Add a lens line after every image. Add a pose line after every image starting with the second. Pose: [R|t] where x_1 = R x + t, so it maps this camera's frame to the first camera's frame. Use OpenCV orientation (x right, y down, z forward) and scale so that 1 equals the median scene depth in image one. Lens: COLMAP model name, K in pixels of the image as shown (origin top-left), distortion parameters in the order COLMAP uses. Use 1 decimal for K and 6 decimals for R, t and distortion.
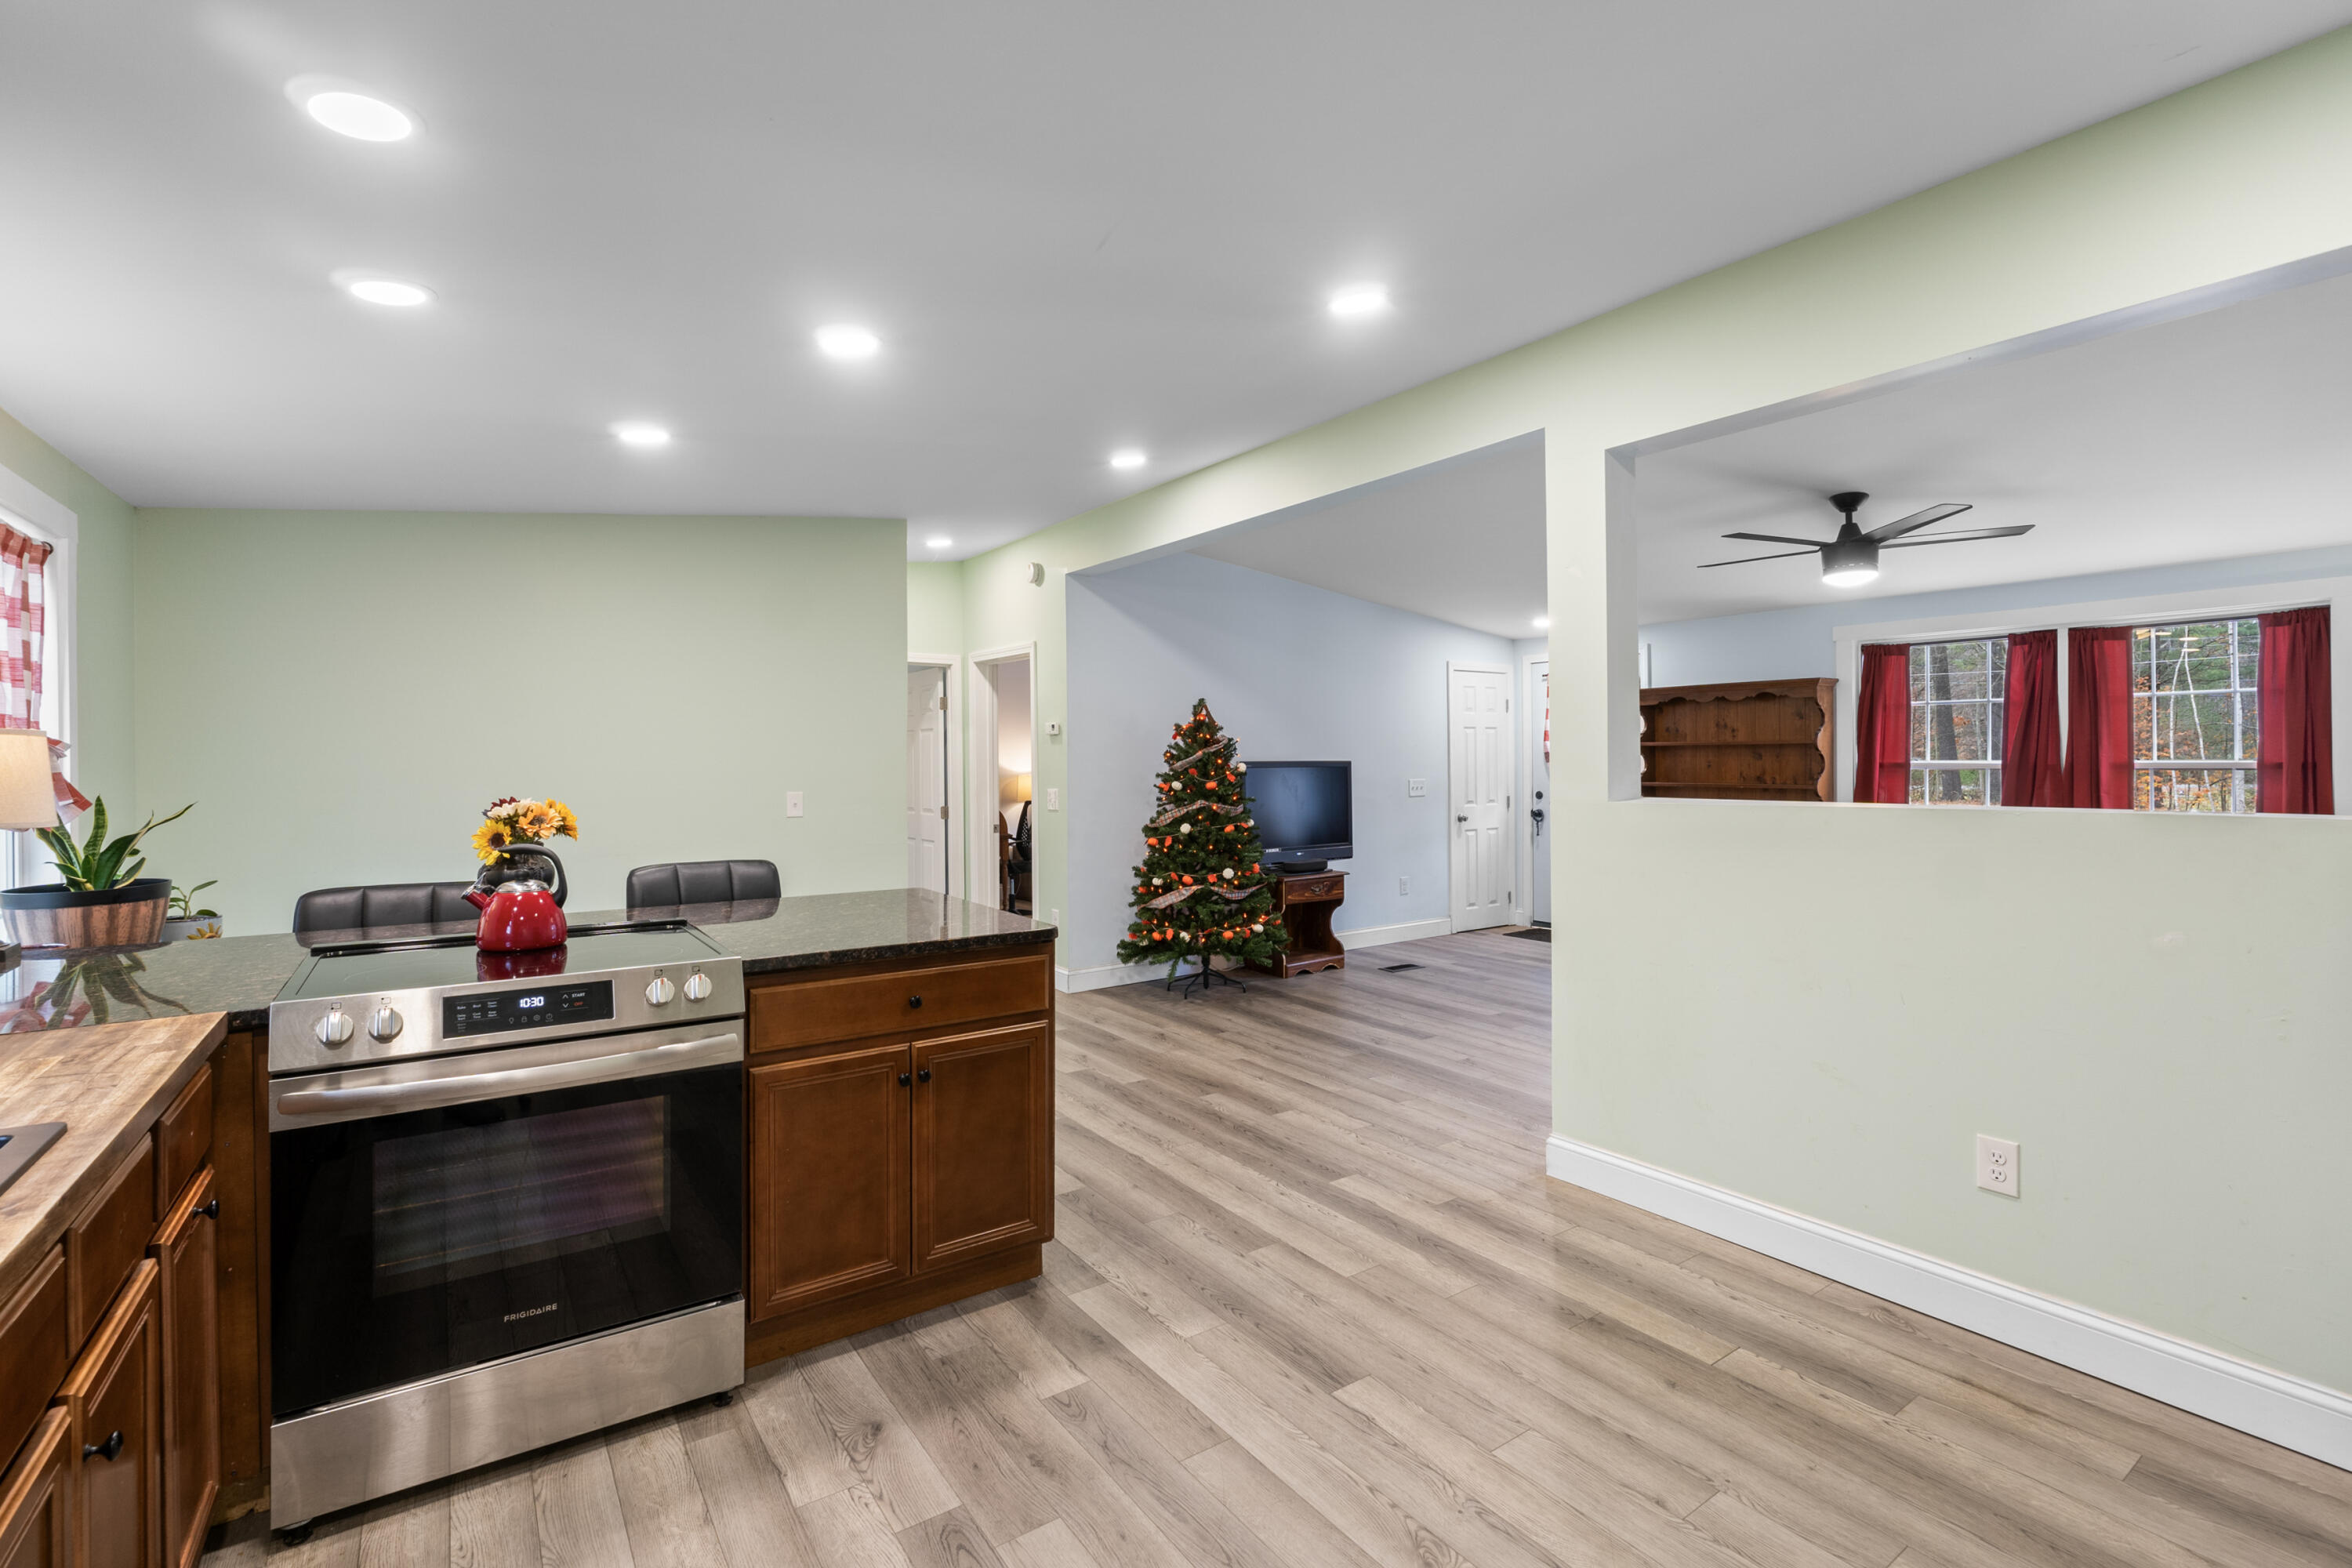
lens RADIAL K [[1049.1, 0, 1179.3], [0, 1049.1, 753.5], [0, 0, 1]] dist [-0.002859, -0.000246]
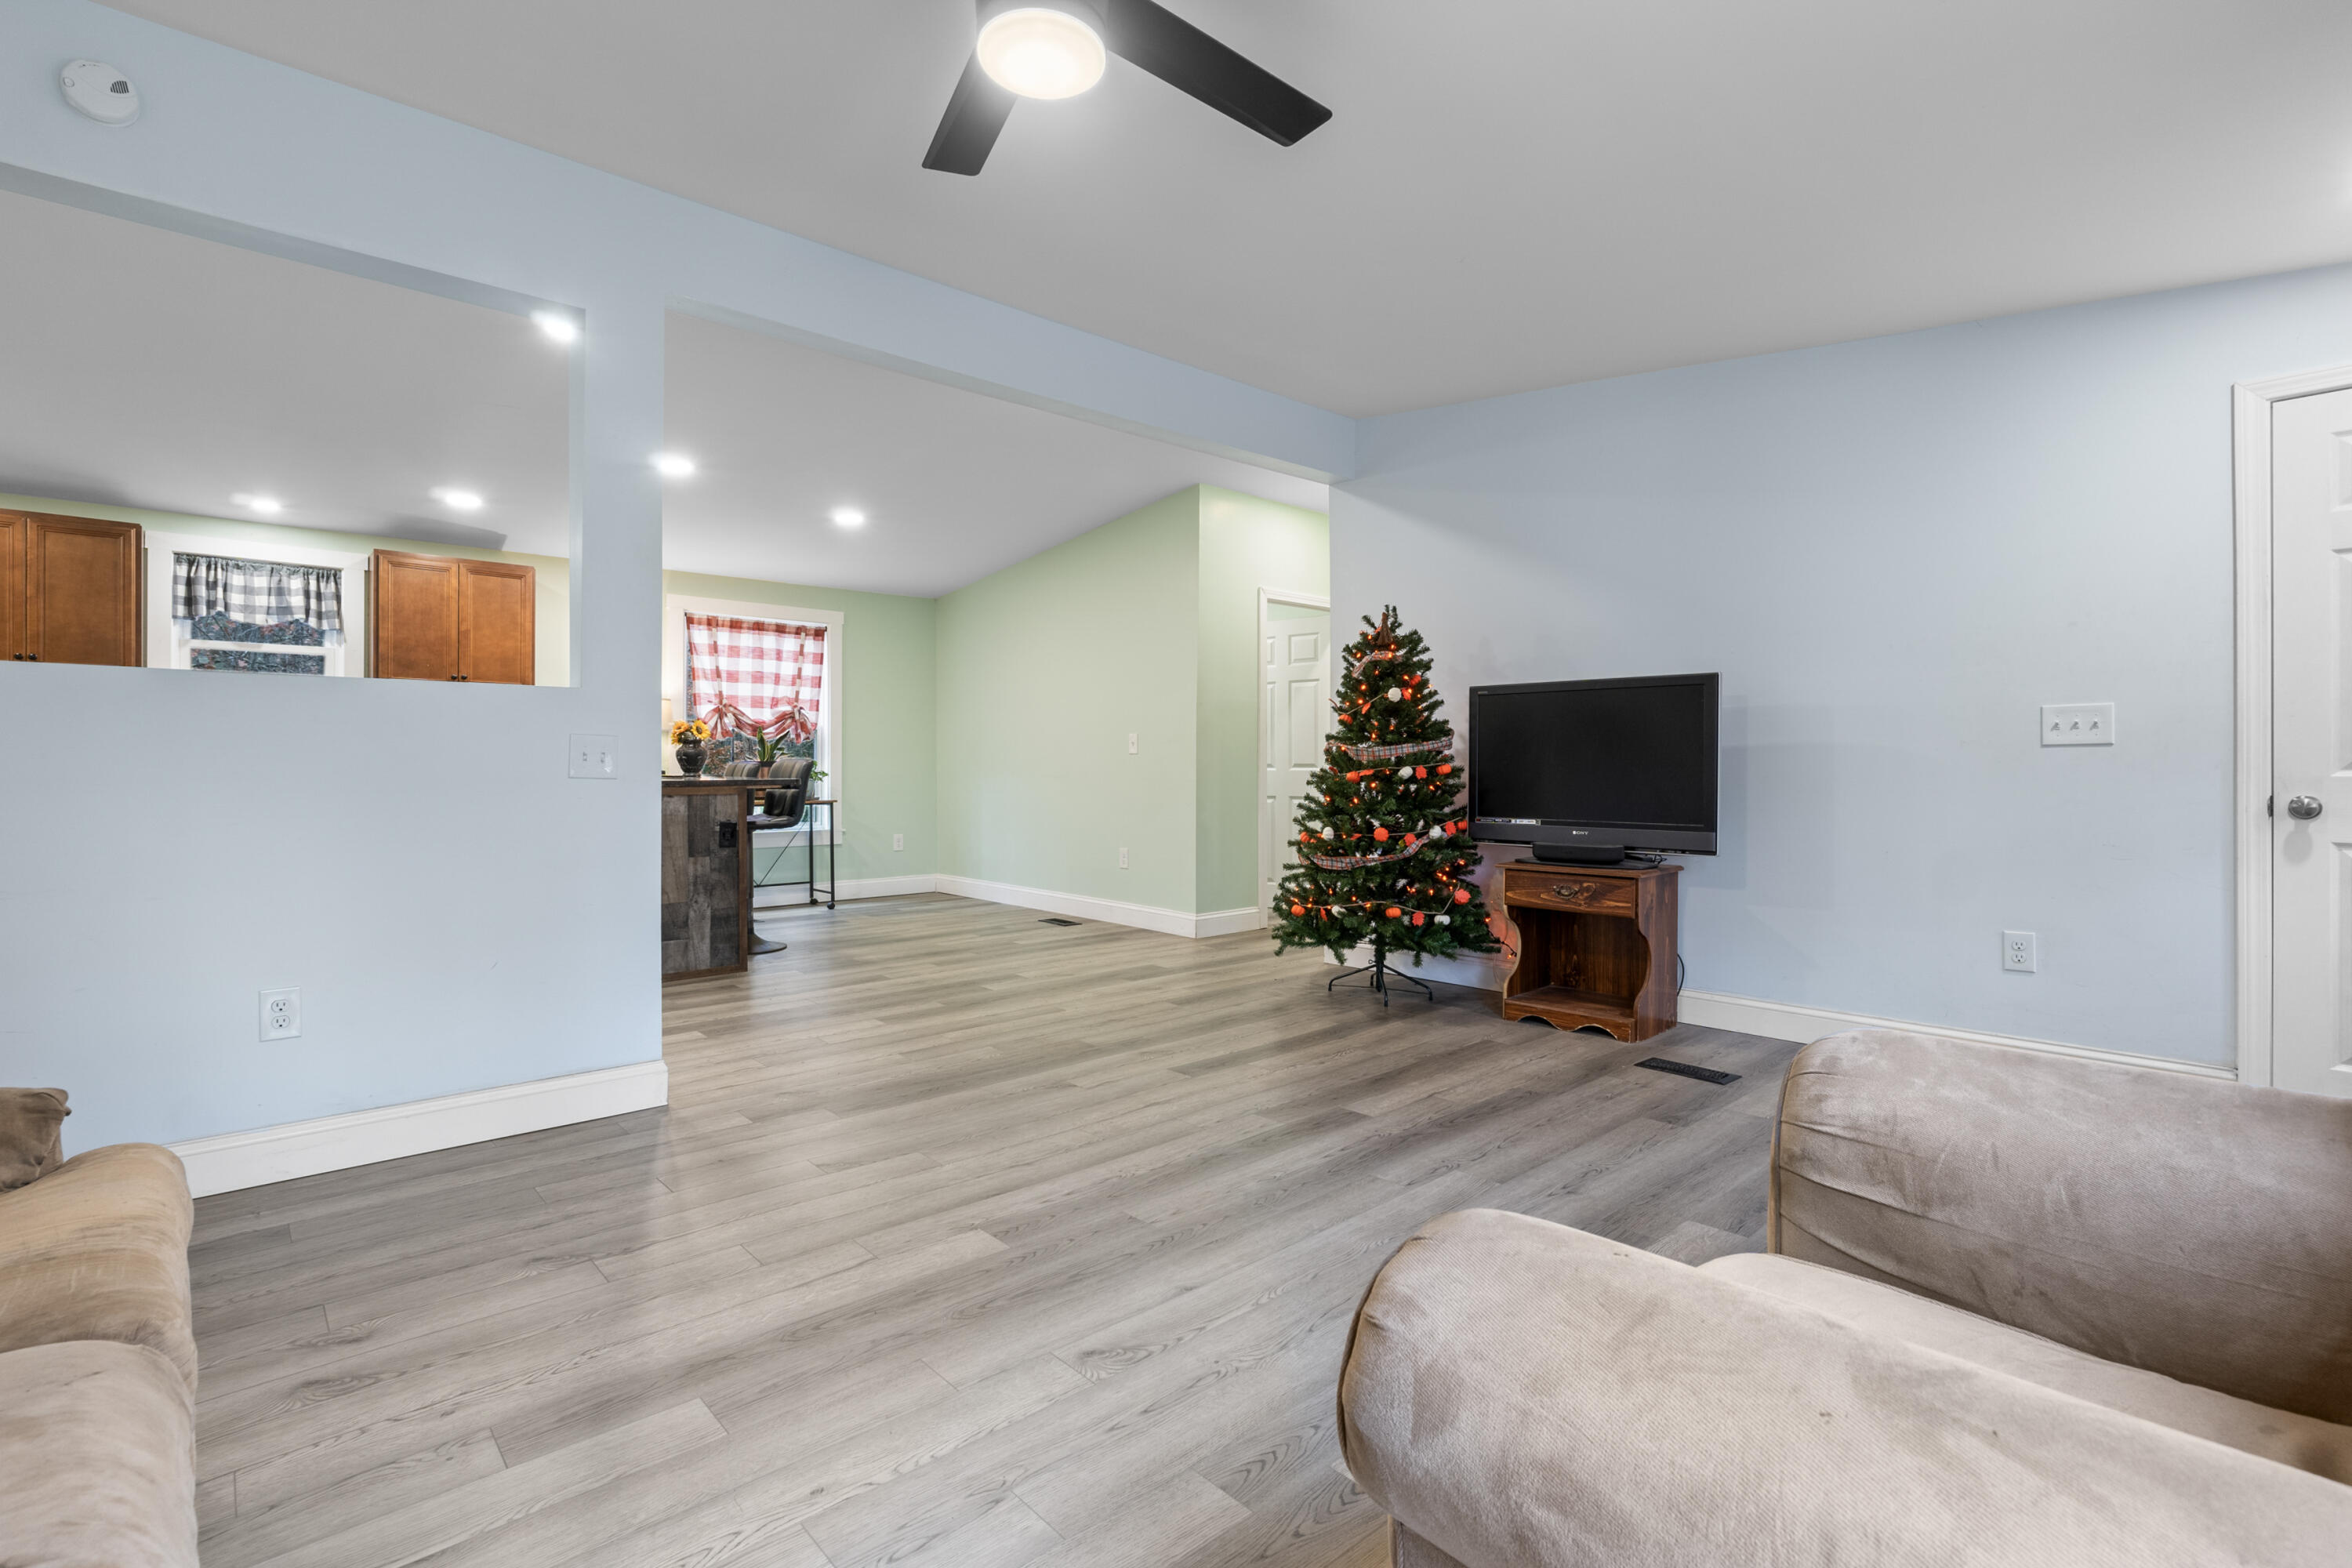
lens RADIAL K [[1073.2, 0, 1168.4], [0, 1073.2, 779.0], [0, 0, 1]] dist [-0.009137, -0.000281]
pose [[0.121626, 0.016125, -0.992445, 1.833353], [0.003562, 0.999854, 0.016682, 0.140798], [0.992570, -0.005564, 0.121551, 1.809737]]
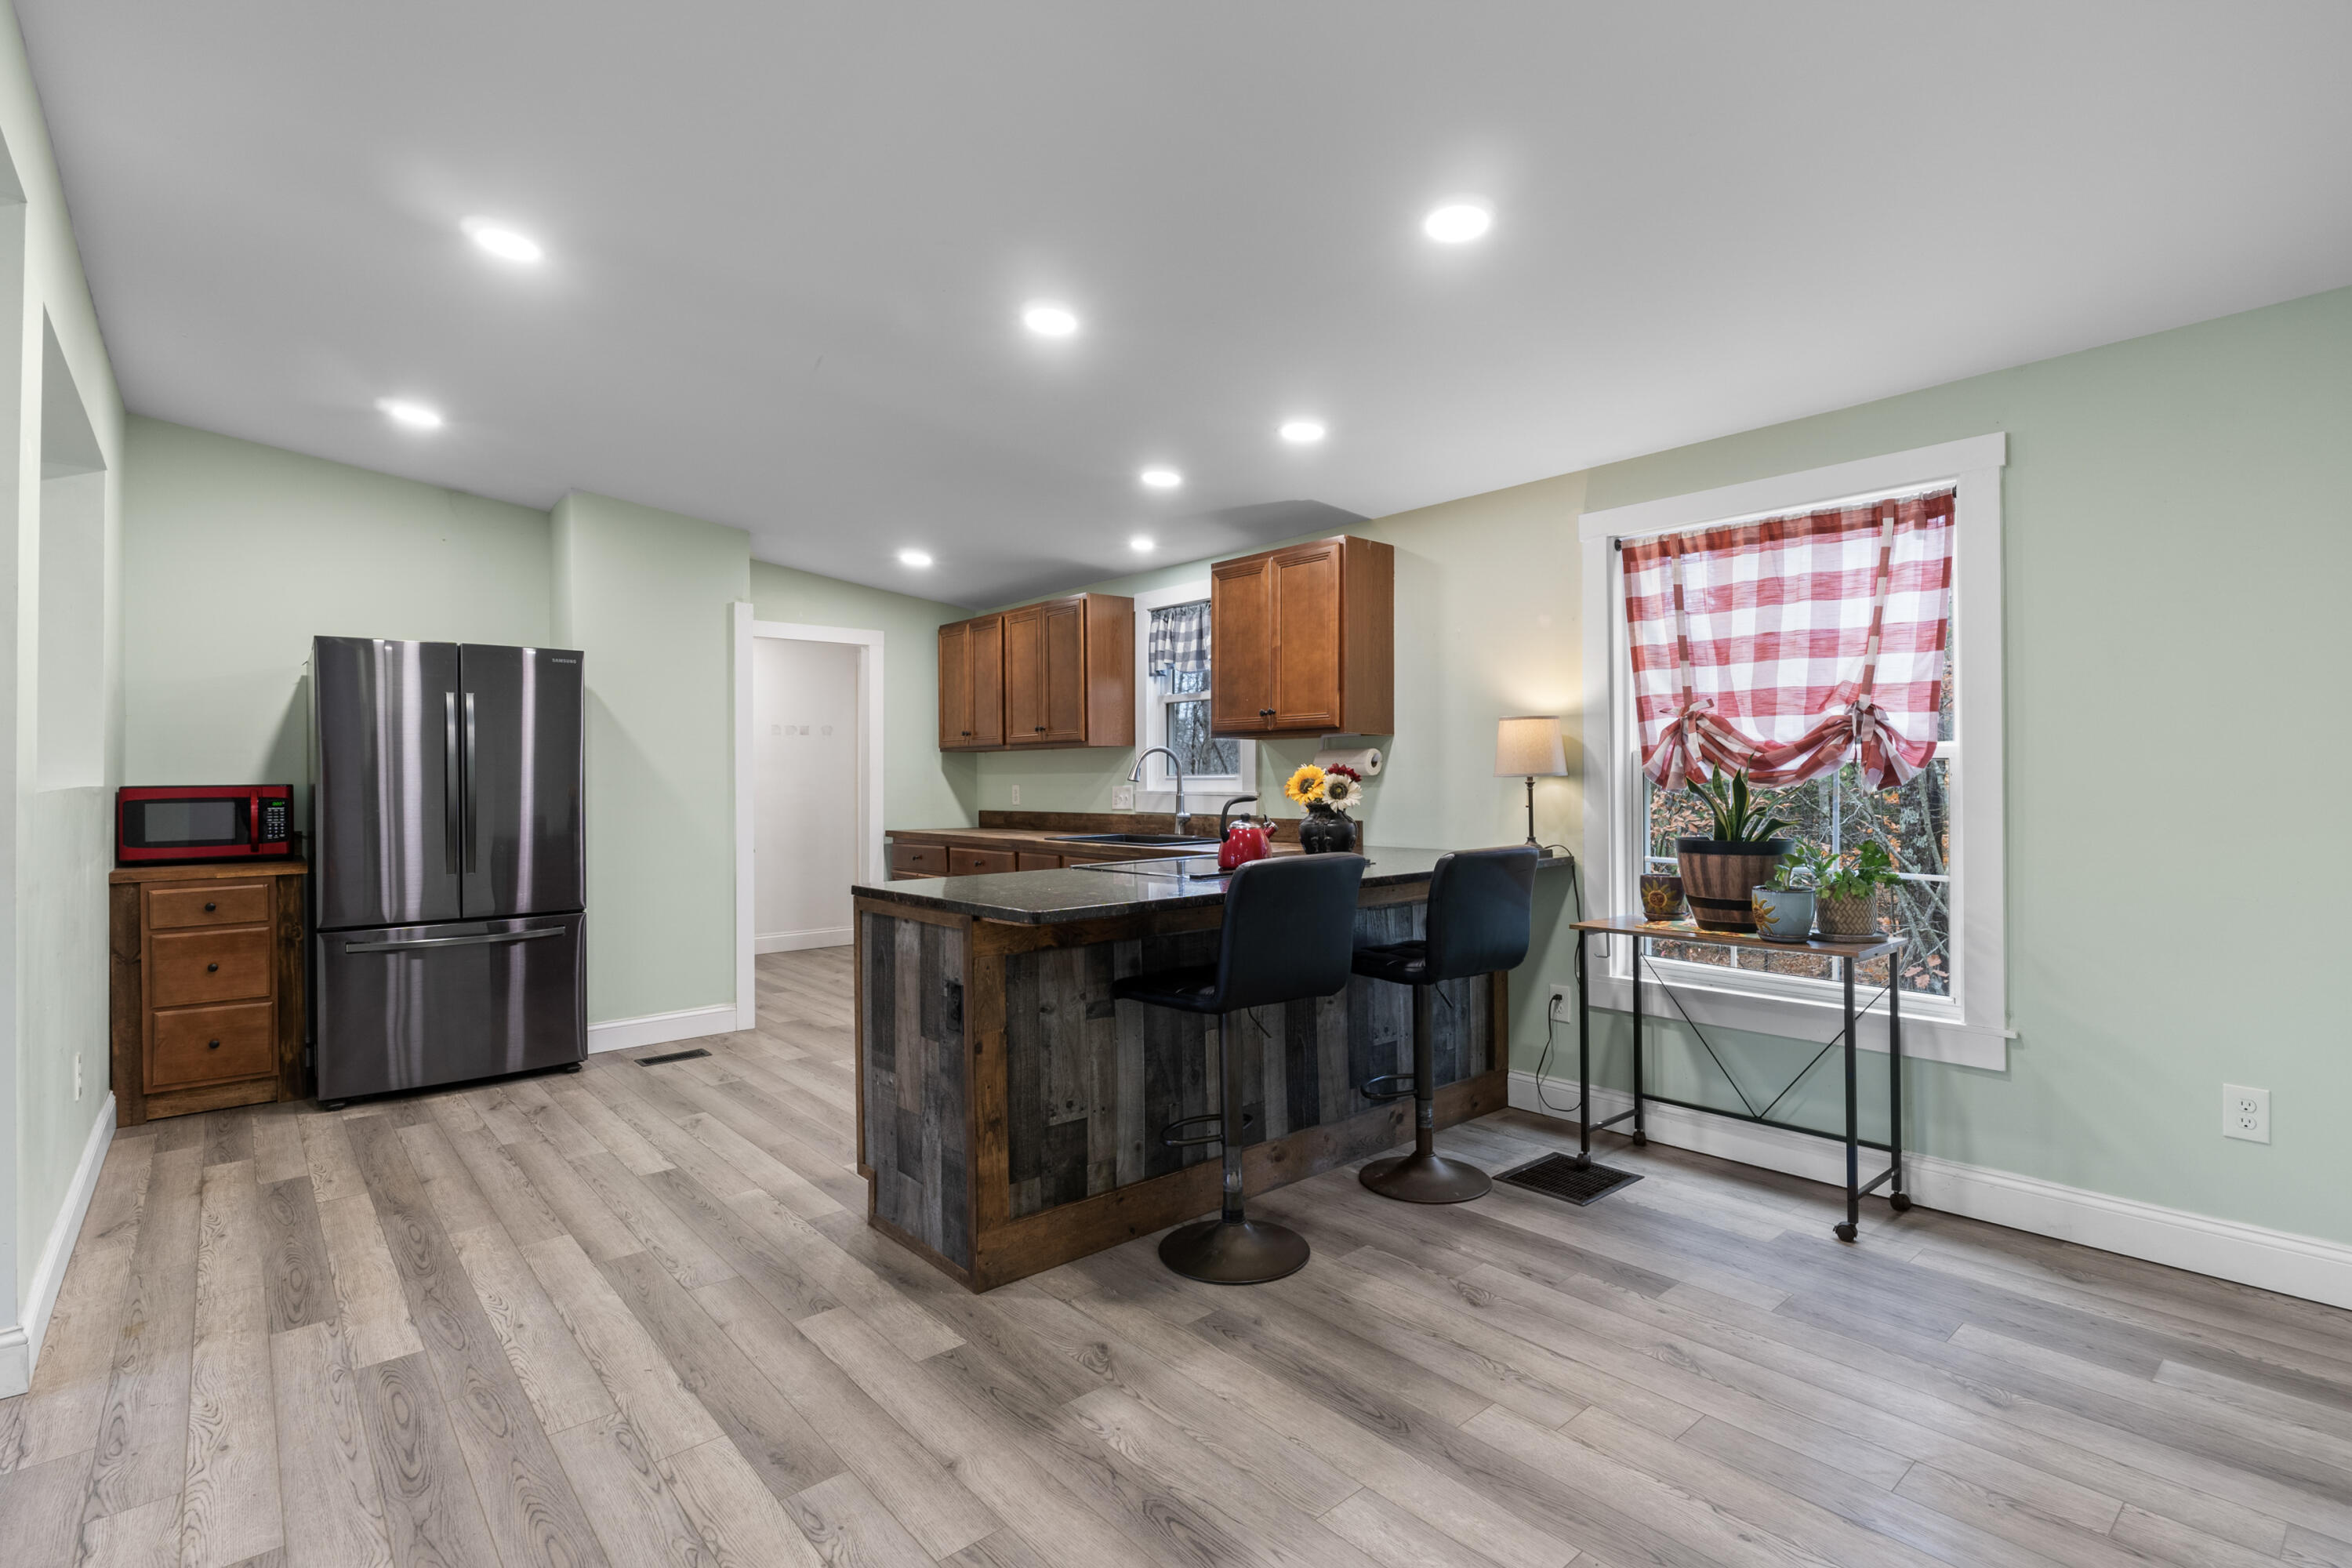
lens RADIAL K [[1104.5, 0, 1180.4], [0, 1104.5, 771.6], [0, 0, 1]] dist [-0.010868, 0.000093]
pose [[-0.994711, 0.011791, -0.102029, -0.360924], [0.013034, 0.999849, -0.011521, 0.065589], [0.101878, -0.012790, -0.994715, 2.301704]]
